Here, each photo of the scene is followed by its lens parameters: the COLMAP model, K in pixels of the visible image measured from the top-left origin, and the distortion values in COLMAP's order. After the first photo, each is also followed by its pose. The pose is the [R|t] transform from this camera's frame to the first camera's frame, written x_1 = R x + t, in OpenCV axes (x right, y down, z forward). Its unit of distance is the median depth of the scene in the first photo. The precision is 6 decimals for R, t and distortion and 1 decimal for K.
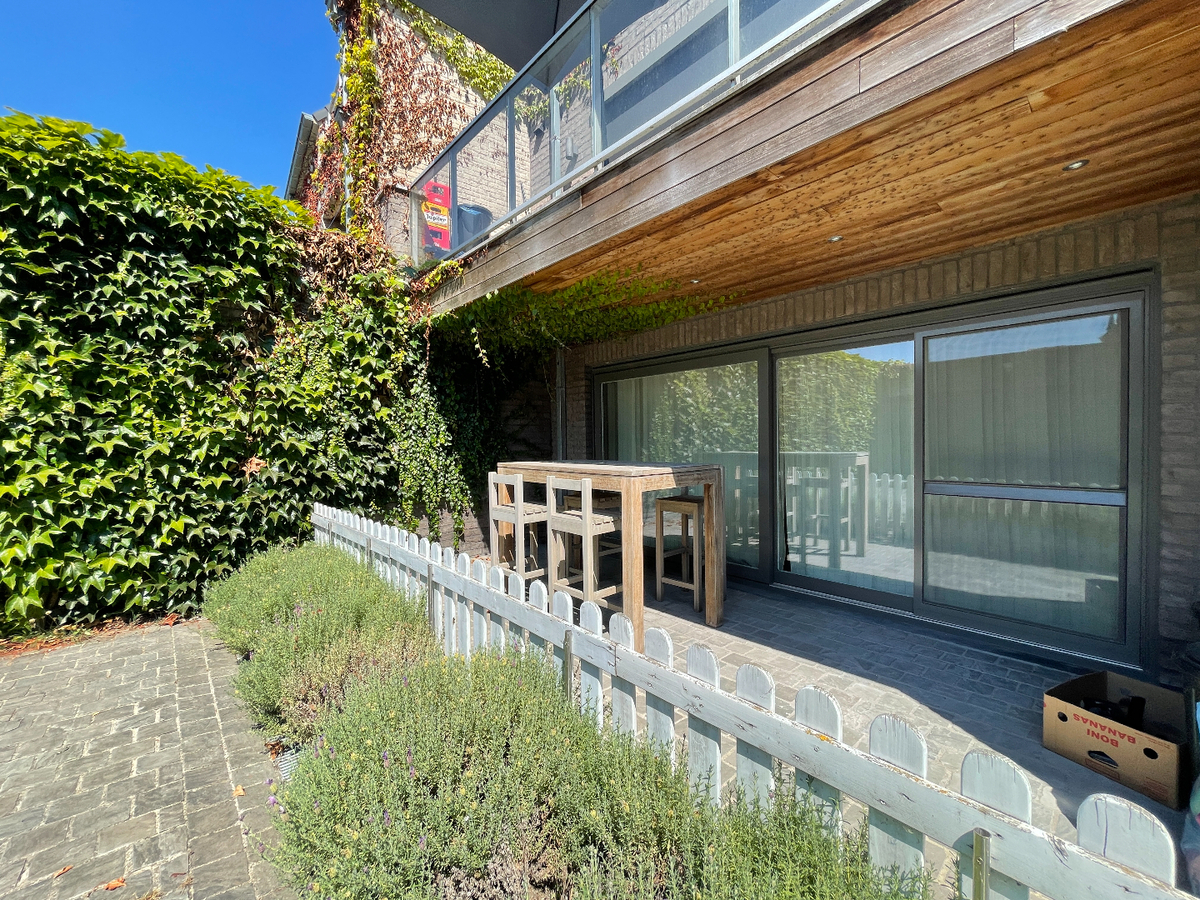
lens RADIAL K [[483.3, 0, 594.0], [0, 483.3, 446.8], [0, 0, 1]] dist [-0.003049, 0.000053]
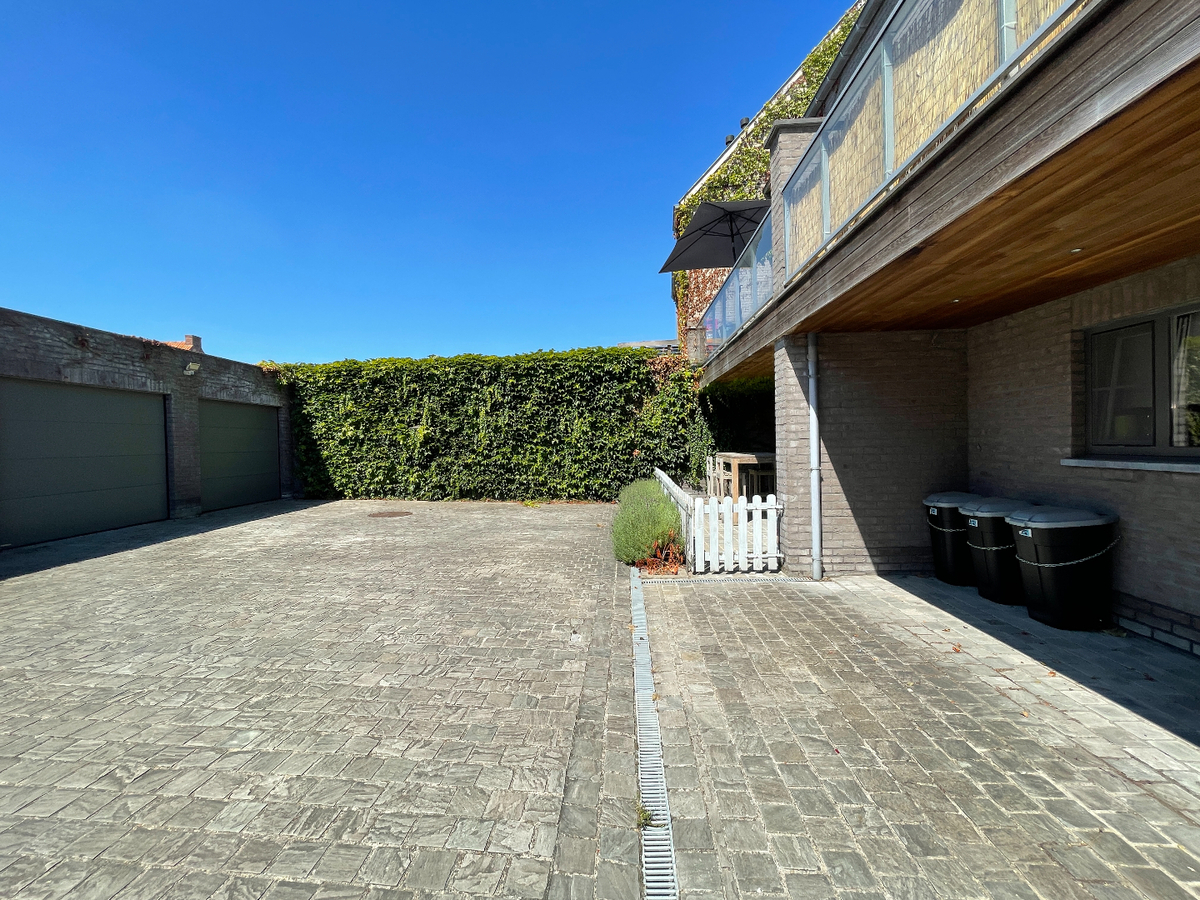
lens RADIAL K [[483.3, 0, 594.0], [0, 483.3, 446.8], [0, 0, 1]] dist [-0.003049, 0.000053]
pose [[0.691637, 0.009249, -0.722186, 1.134846], [-0.000767, 0.999927, 0.012072, -0.026635], [0.722245, -0.007795, 0.691594, -1.094592]]
